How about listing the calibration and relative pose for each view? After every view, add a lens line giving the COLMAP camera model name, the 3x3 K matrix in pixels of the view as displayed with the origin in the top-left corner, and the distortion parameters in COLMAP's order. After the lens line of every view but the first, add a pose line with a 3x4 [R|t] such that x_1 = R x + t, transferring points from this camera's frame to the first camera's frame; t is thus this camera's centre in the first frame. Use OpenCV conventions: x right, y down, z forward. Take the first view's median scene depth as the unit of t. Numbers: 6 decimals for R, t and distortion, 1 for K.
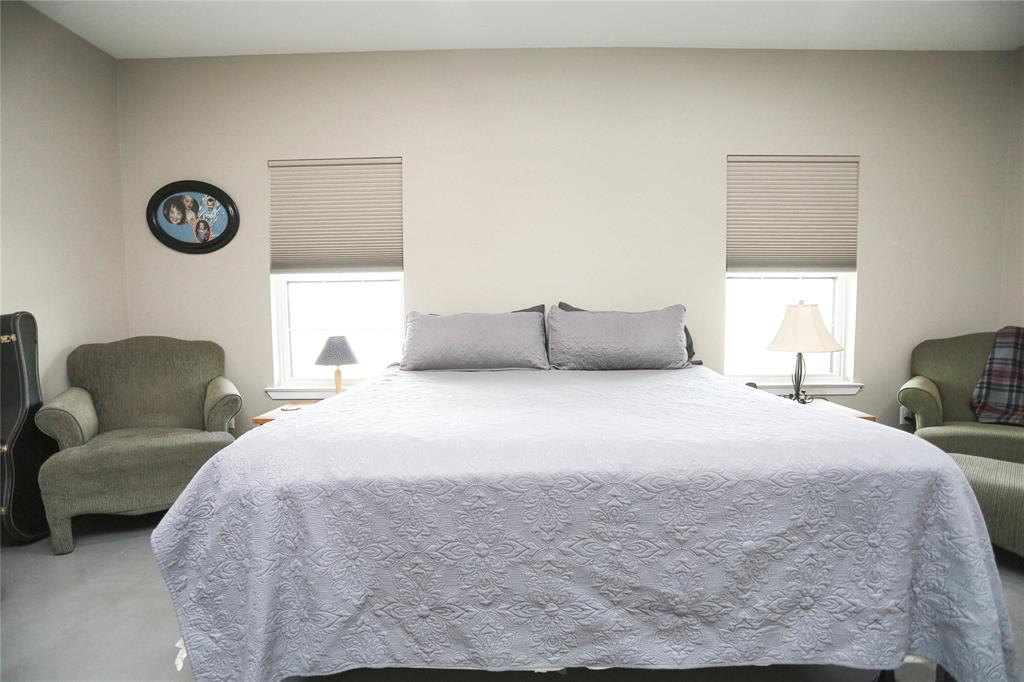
lens RADIAL K [[496.8, 0, 512.0], [0, 496.8, 341.0], [0, 0, 1]] dist [-0.064375, 0.026664]
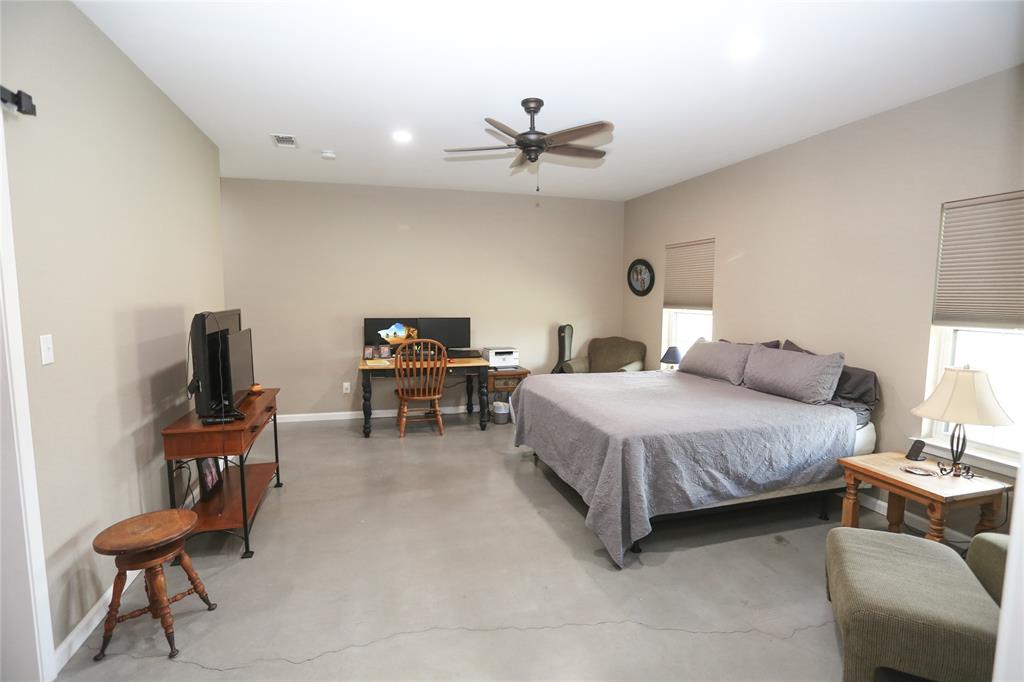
lens RADIAL K [[496.8, 0, 512.0], [0, 496.8, 341.0], [0, 0, 1]] dist [-0.064375, 0.026664]
pose [[0.287648, 0.100944, -0.952402, 1.318608], [-0.072640, 0.993865, 0.083399, -0.153267], [0.954977, 0.045192, 0.293216, -0.078610]]
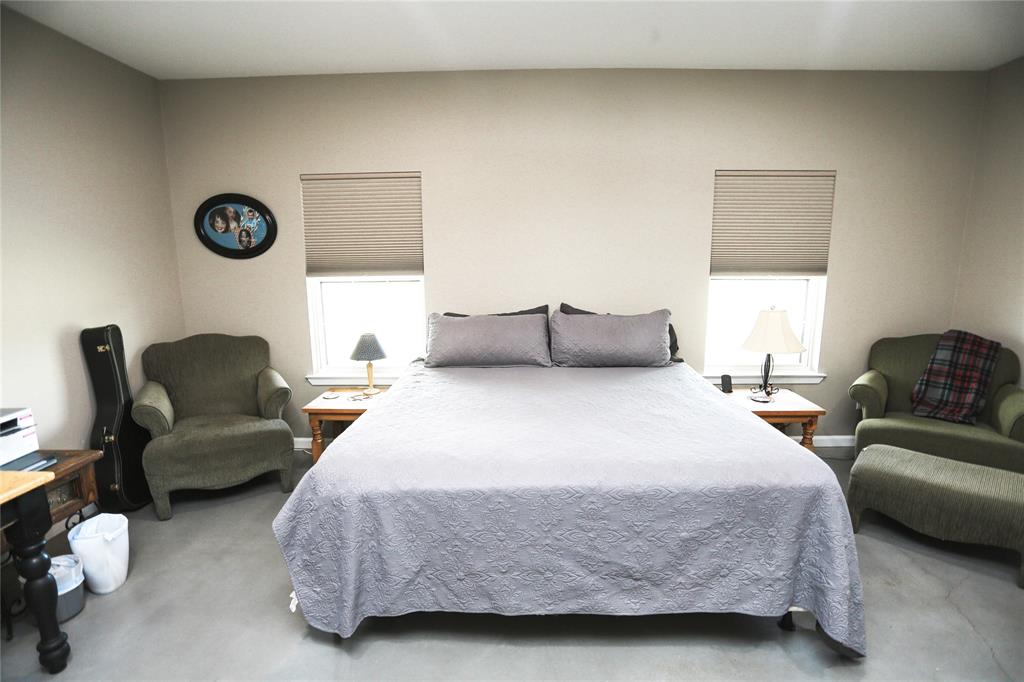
lens RADIAL K [[496.8, 0, 512.0], [0, 496.8, 341.0], [0, 0, 1]] dist [-0.064375, 0.026664]
pose [[0.999945, 0.003814, -0.009740, -0.007210], [-0.002753, 0.994290, 0.106674, -0.133755], [0.010092, -0.106641, 0.994246, -0.170112]]
